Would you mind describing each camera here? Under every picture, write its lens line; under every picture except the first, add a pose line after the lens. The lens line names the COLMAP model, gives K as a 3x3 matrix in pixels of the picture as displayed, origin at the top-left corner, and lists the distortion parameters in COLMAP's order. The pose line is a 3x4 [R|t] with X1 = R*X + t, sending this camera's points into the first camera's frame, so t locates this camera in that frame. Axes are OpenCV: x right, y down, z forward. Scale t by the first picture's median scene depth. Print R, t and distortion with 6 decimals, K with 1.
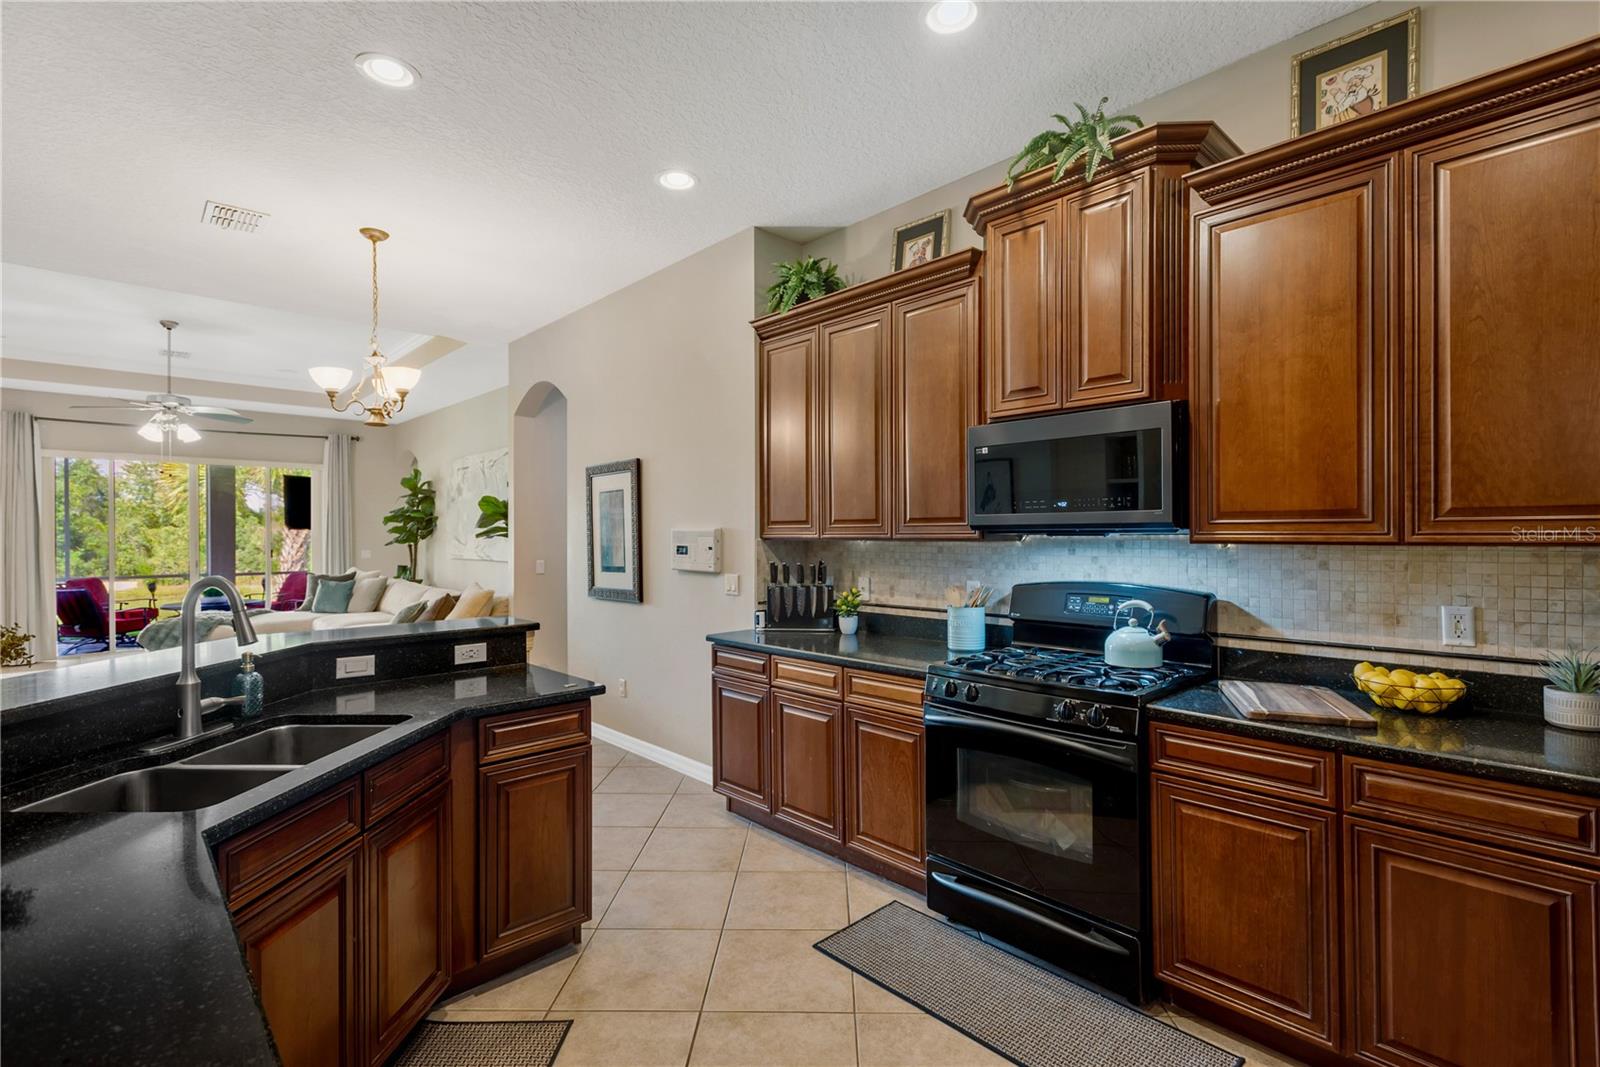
lens RADIAL K [[747.0, 0, 800.0], [0, 747.0, 533.5], [0, 0, 1]] dist [0.004731, 0.001204]
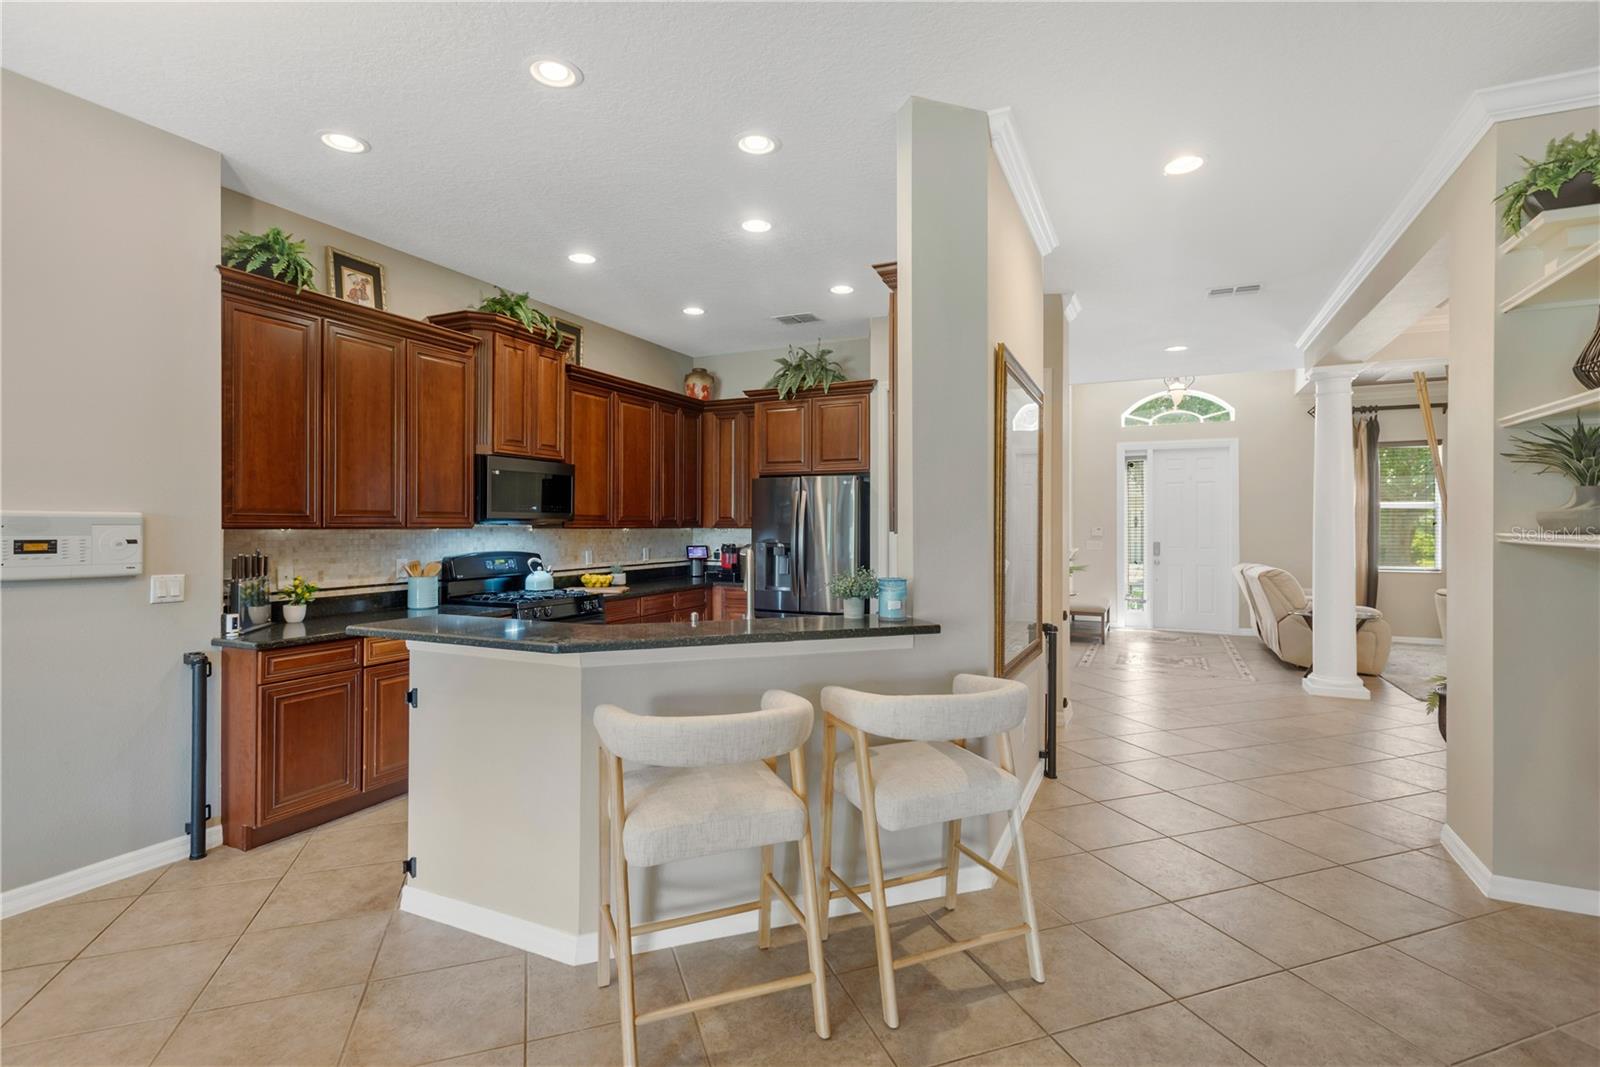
lens RADIAL K [[747.0, 0, 800.0], [0, 747.0, 533.5], [0, 0, 1]] dist [0.004731, 0.001204]
pose [[-0.370329, -0.007066, 0.928874, -1.144800], [-0.000217, 0.999972, 0.007521, 0.007314], [-0.928900, 0.002583, -0.370320, 0.756427]]
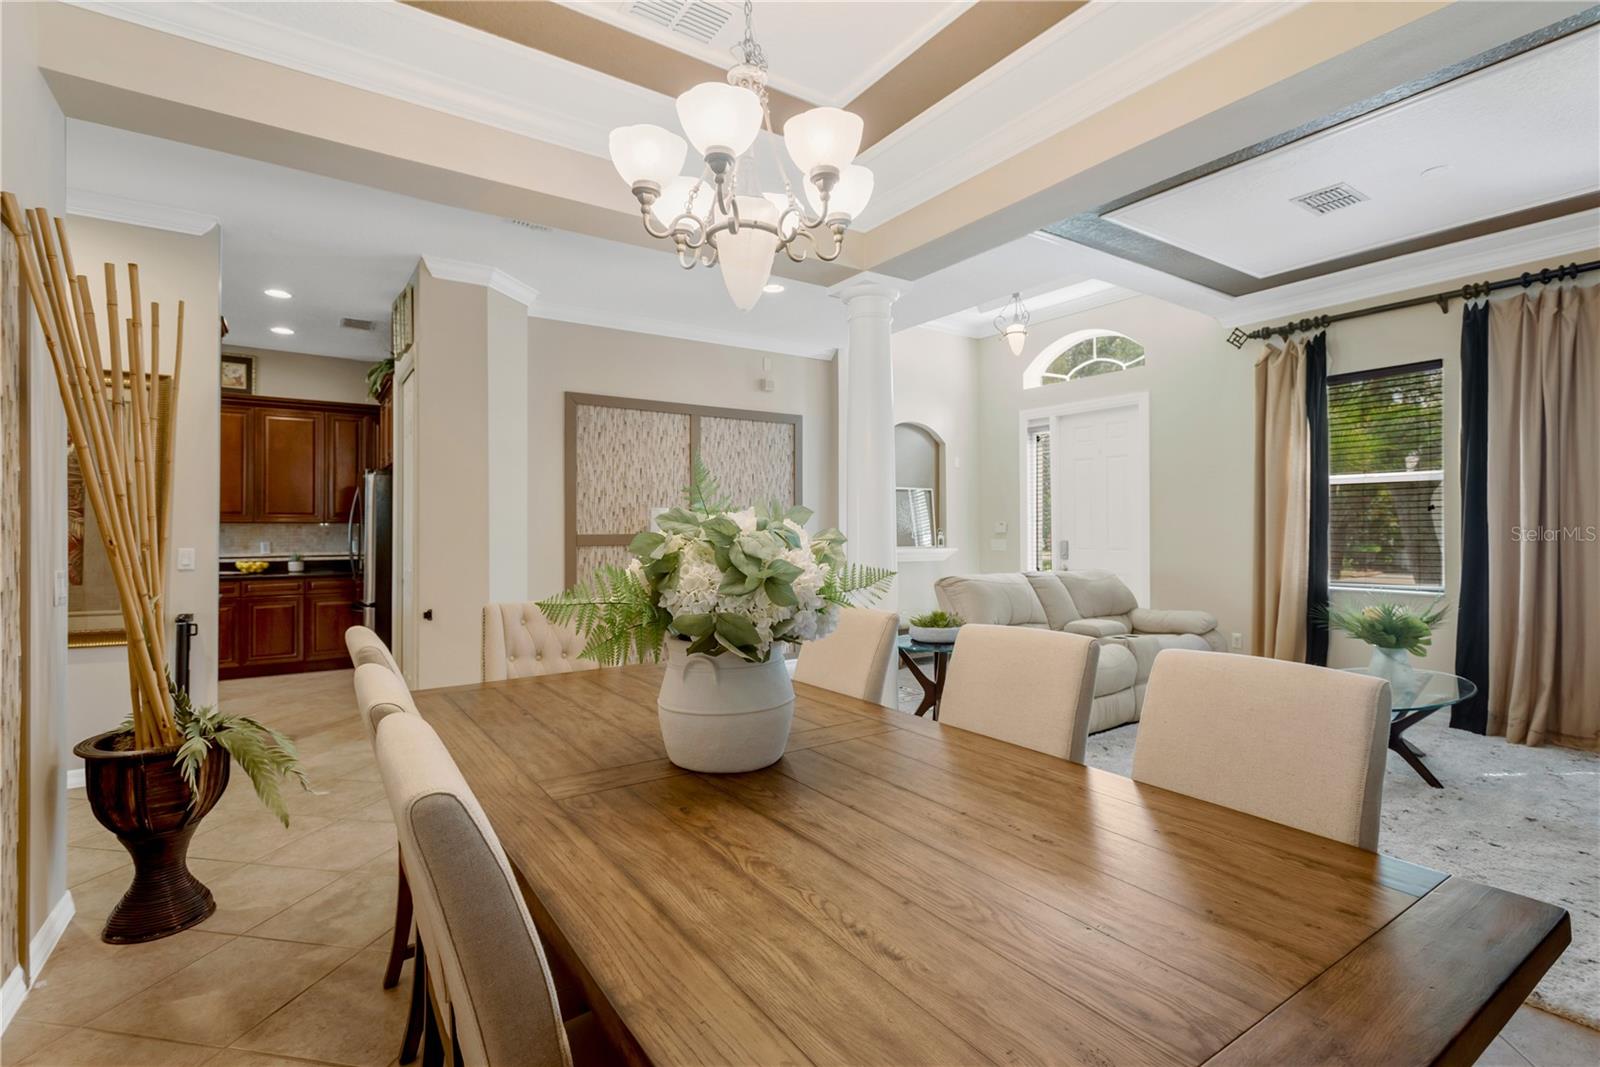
lens RADIAL K [[771.2, 0, 800.0], [0, 771.2, 533.5], [0, 0, 1]] dist [0.003903, 0.000731]
pose [[0.169278, 0.005896, 0.985551, -1.213548], [-0.001714, 0.999982, -0.005688, 0.044046], [-0.985567, -0.000726, 0.169285, -1.105244]]
